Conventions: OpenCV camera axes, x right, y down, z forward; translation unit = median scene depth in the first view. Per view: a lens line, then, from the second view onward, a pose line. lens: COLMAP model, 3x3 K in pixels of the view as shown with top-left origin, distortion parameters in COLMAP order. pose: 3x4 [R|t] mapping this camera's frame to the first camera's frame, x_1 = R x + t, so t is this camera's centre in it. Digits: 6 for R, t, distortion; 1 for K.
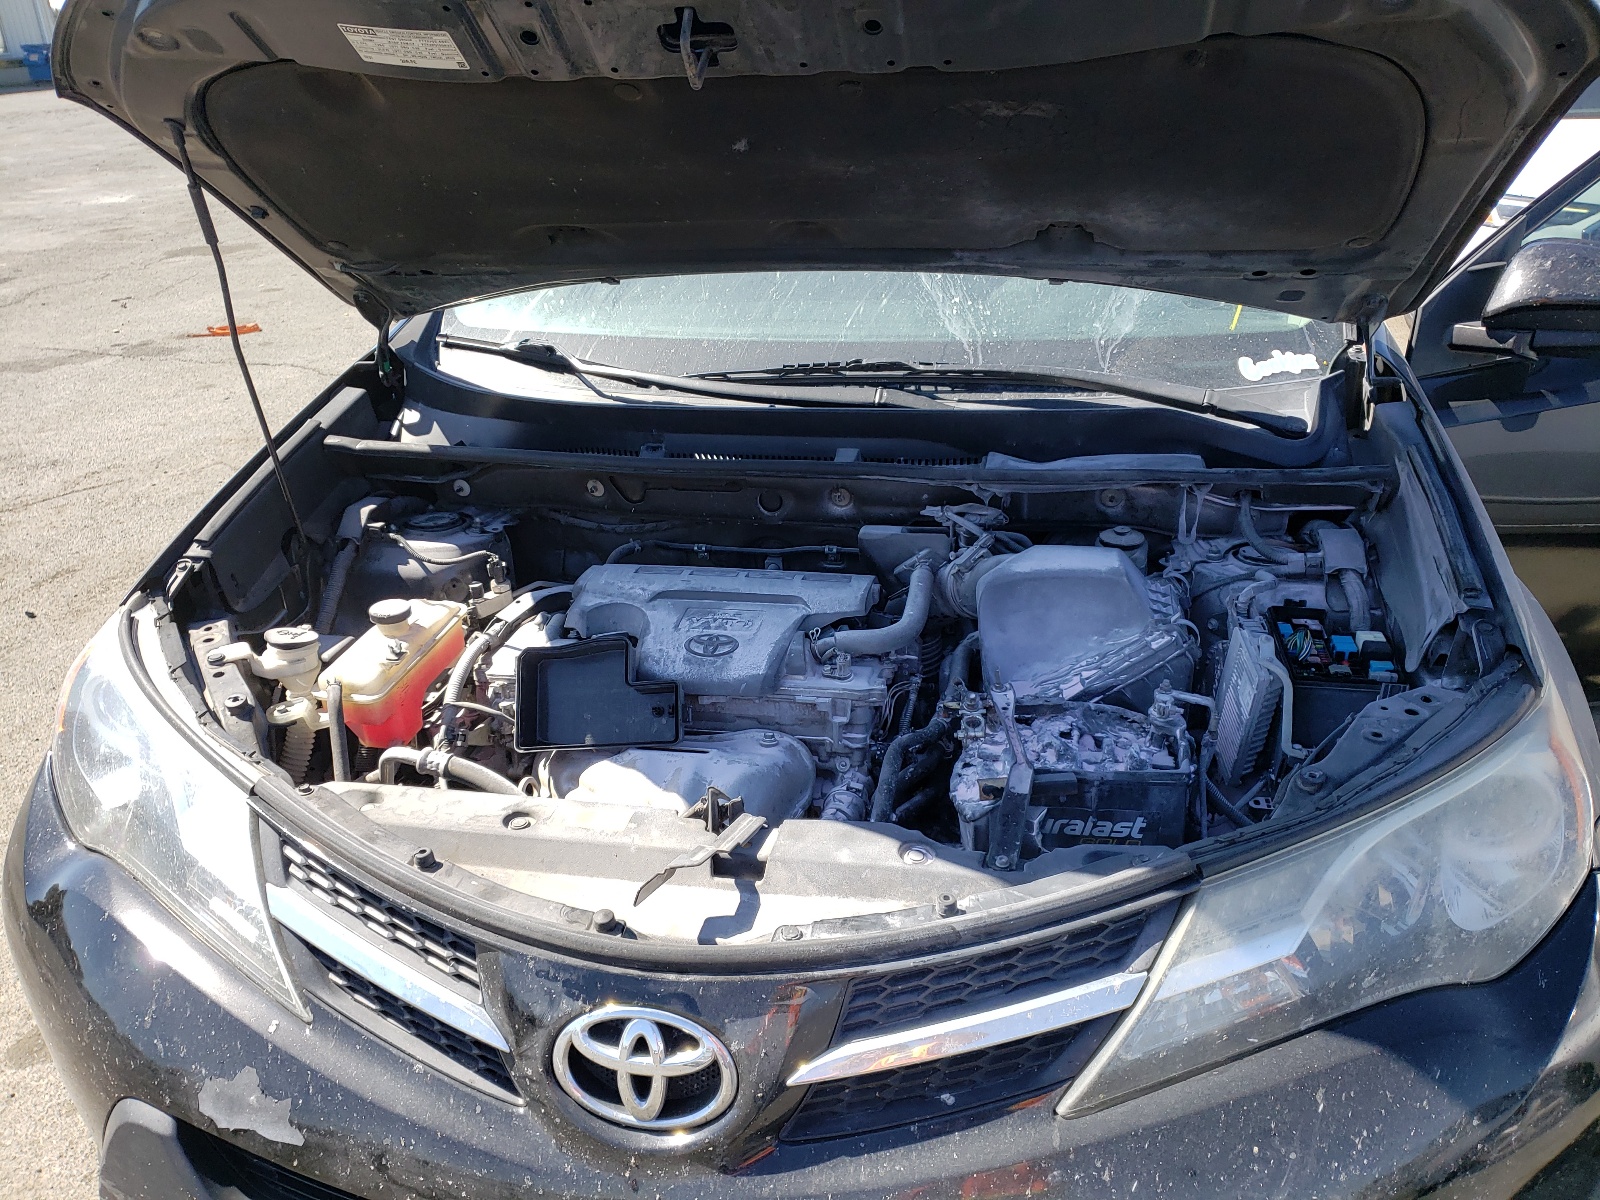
lens RADIAL K [[1224.8, 0, 799.2], [0, 1224.8, 602.7], [0, 0, 1]] dist [0.001012, 0.000192]
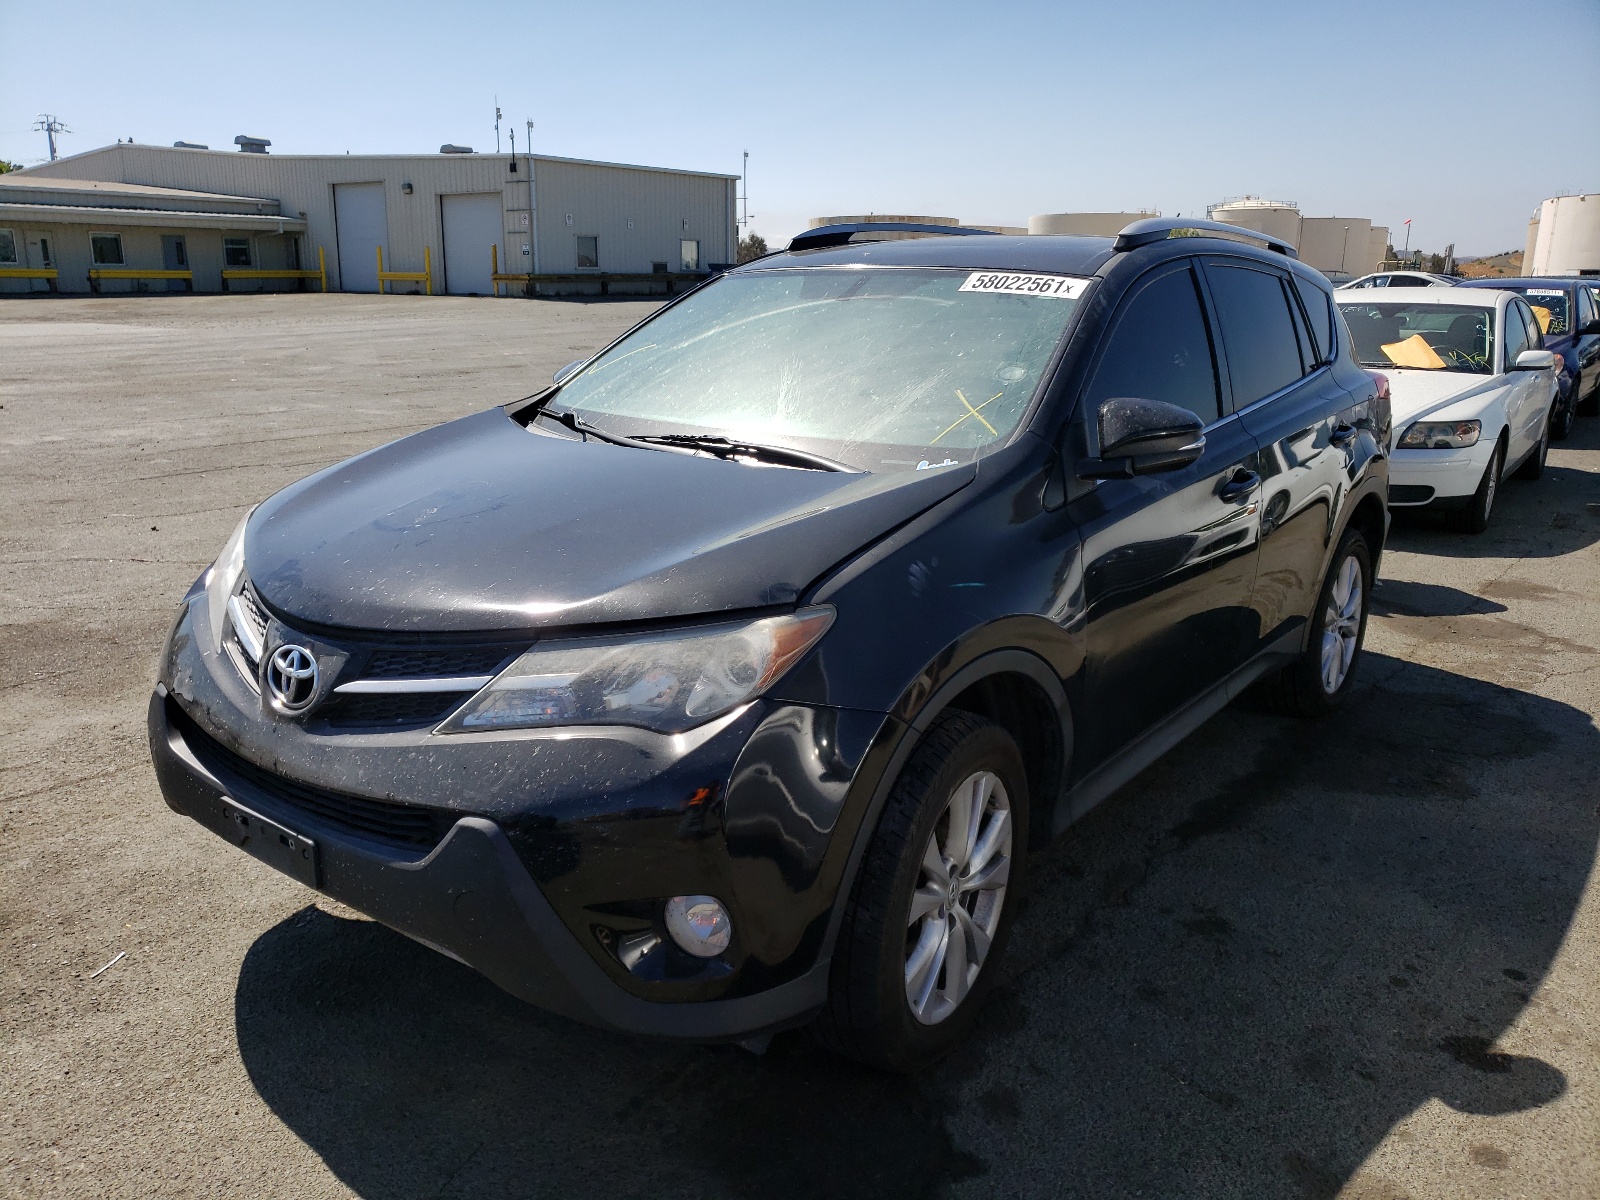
lens RADIAL K [[1224.8, 0, 801.3], [0, 1224.8, 599.0], [0, 0, 1]] dist [0.001012, 0.000192]
pose [[0.893087, 0.166094, -0.418101, 1.379526], [-0.231536, 0.966517, -0.110617, 0.249219], [0.385728, 0.195596, 0.901641, -0.556935]]
